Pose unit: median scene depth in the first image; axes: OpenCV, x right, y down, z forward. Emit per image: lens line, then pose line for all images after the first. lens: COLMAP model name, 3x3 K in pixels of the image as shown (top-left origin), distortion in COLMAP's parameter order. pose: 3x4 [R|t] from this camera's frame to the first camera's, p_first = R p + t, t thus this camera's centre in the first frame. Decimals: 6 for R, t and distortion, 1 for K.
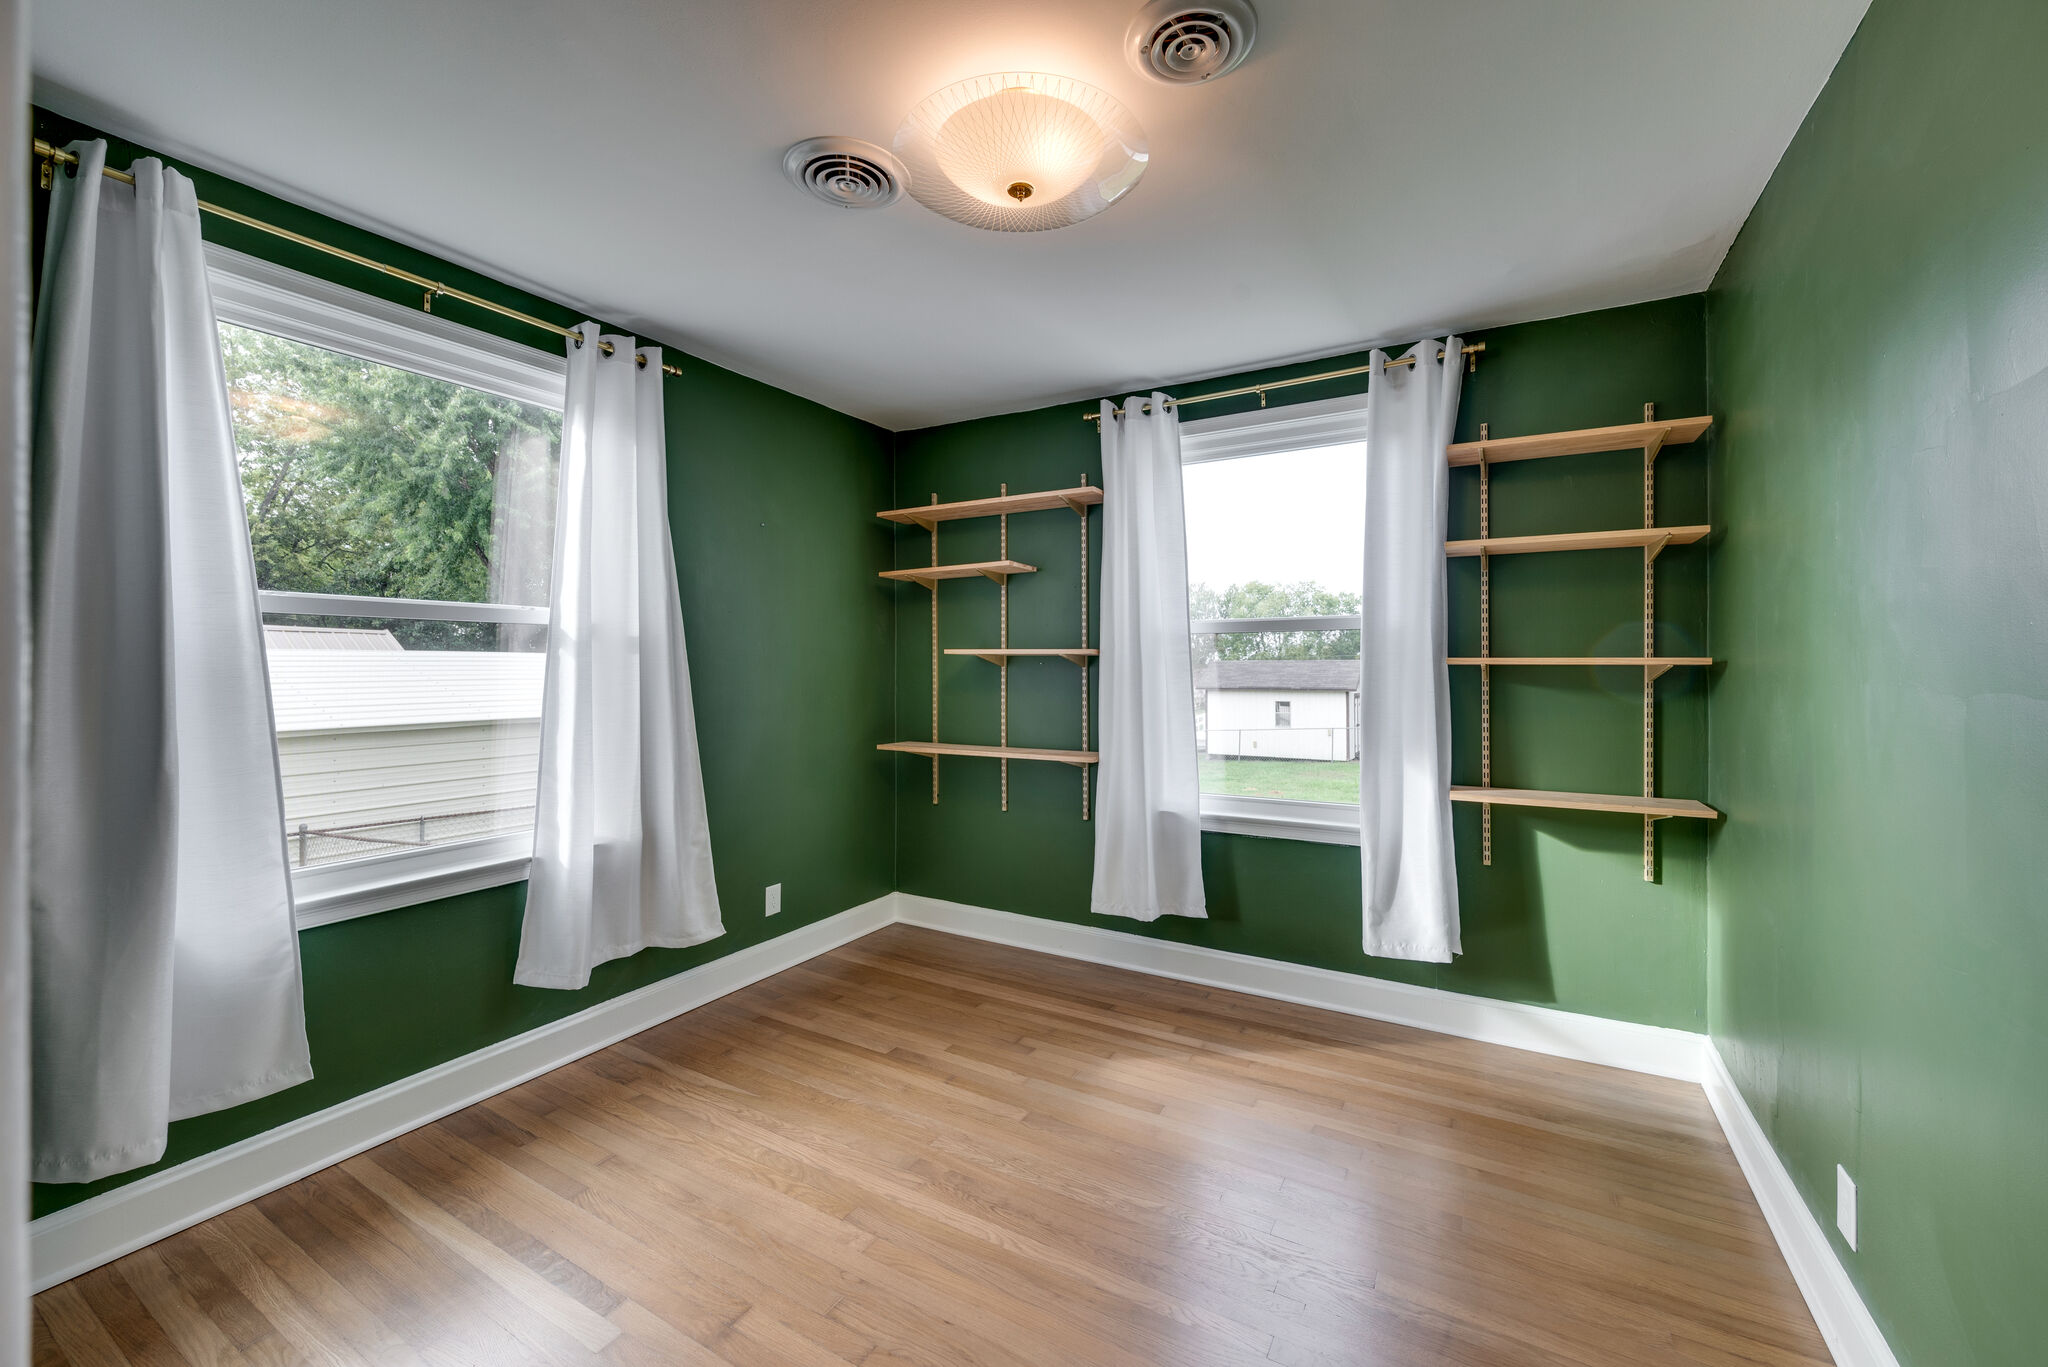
lens RADIAL K [[816.0, 0, 1033.3], [0, 816.0, 648.6], [0, 0, 1]] dist [-0.001028, -0.000203]
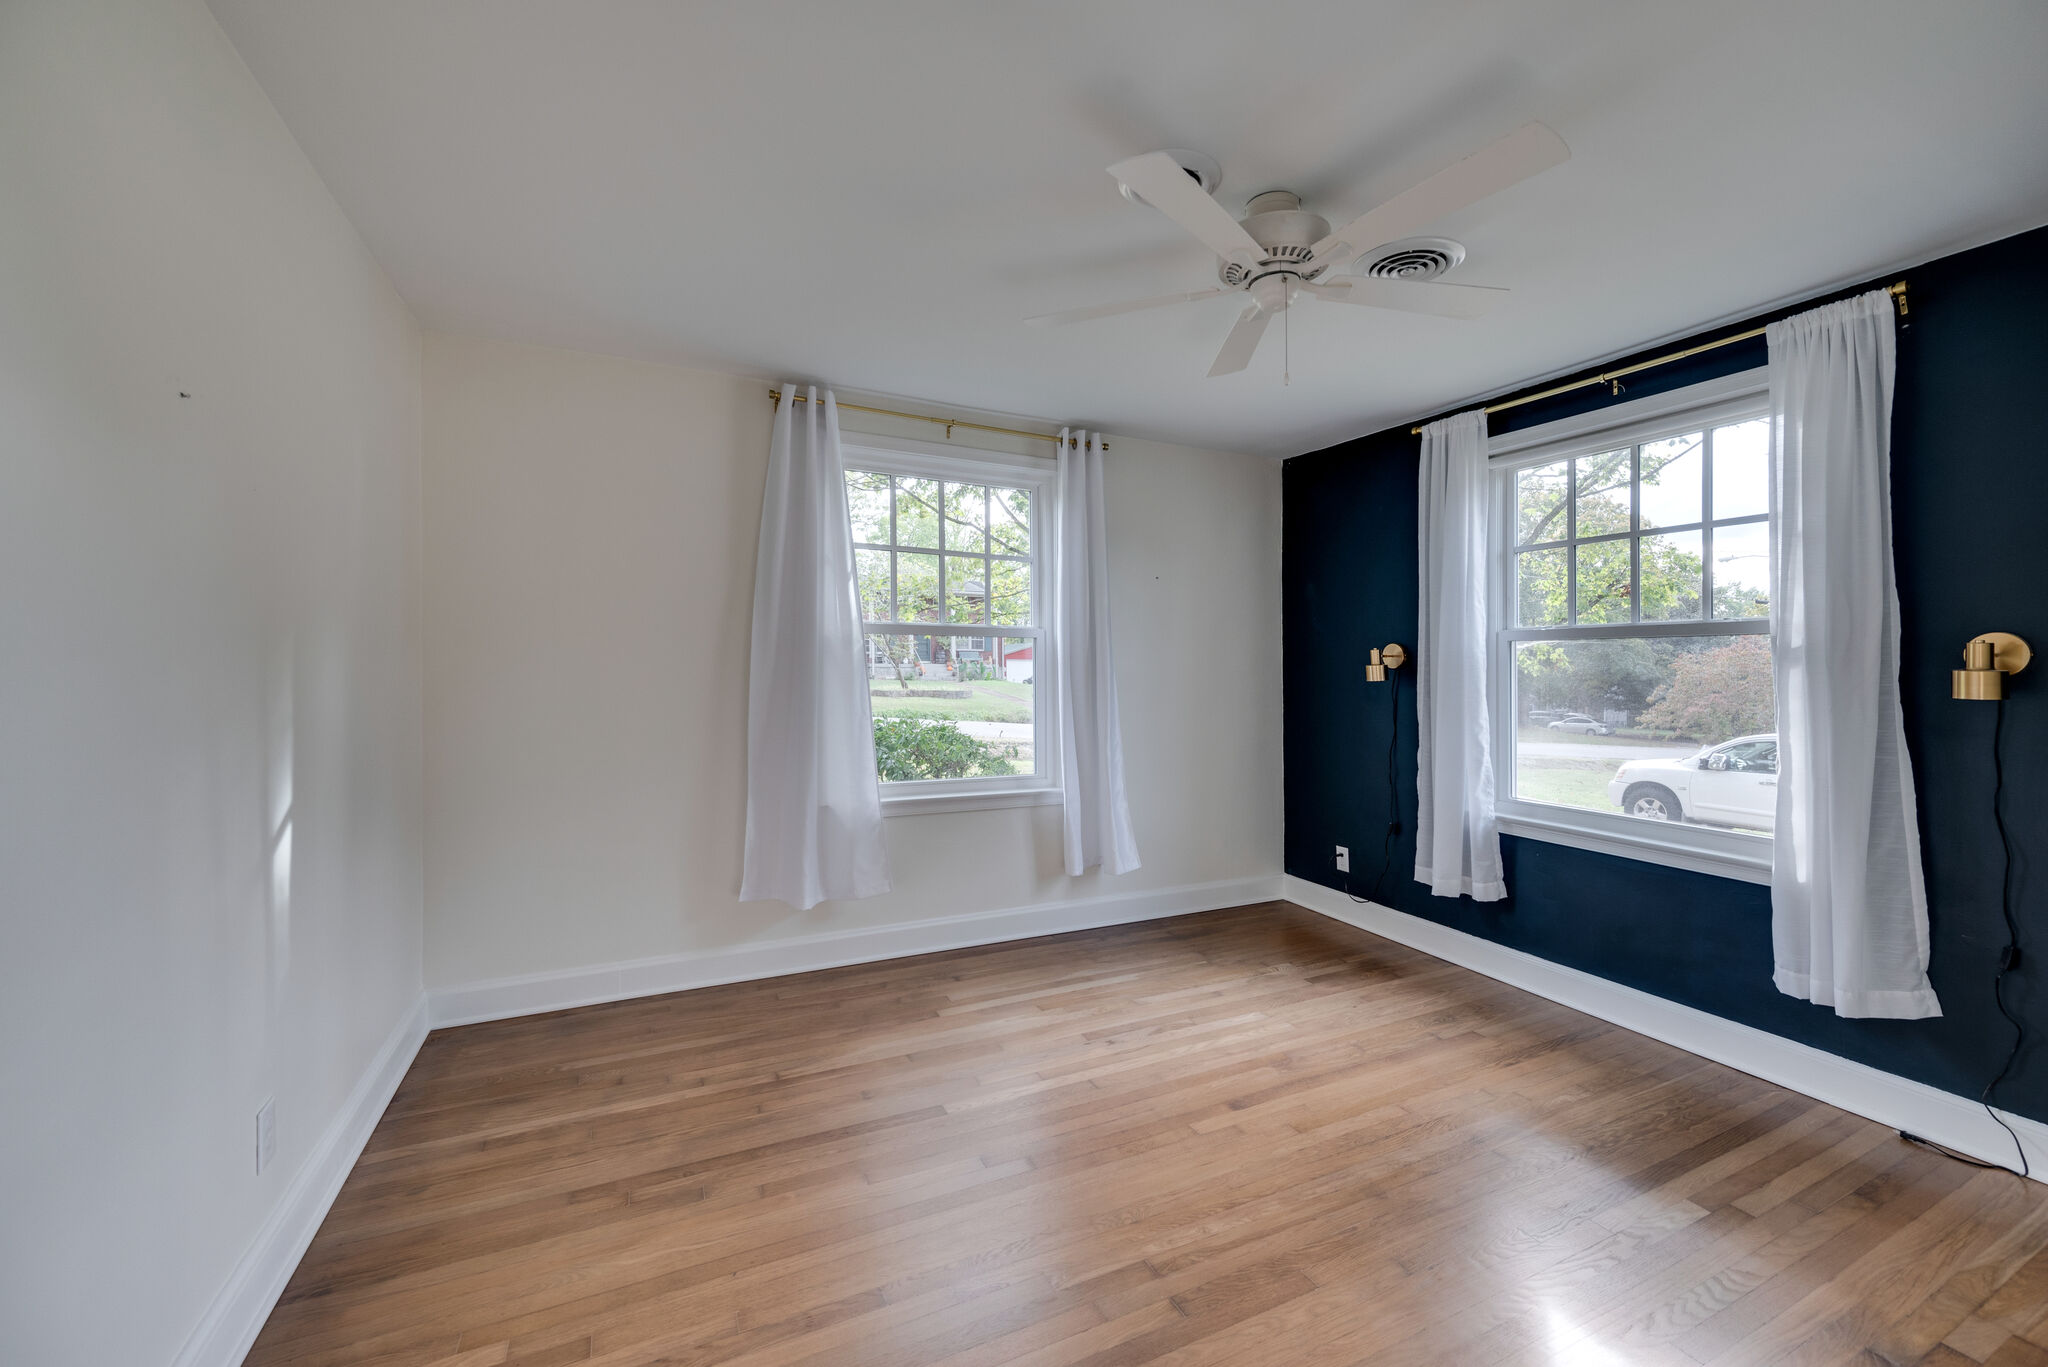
lens RADIAL K [[816.0, 0, 1033.3], [0, 816.0, 648.6], [0, 0, 1]] dist [-0.001028, -0.000203]
pose [[0.813741, -0.004142, -0.581212, 0.296544], [-0.000173, 0.999973, -0.007369, -0.001530], [0.581227, 0.006097, 0.813719, -0.166850]]
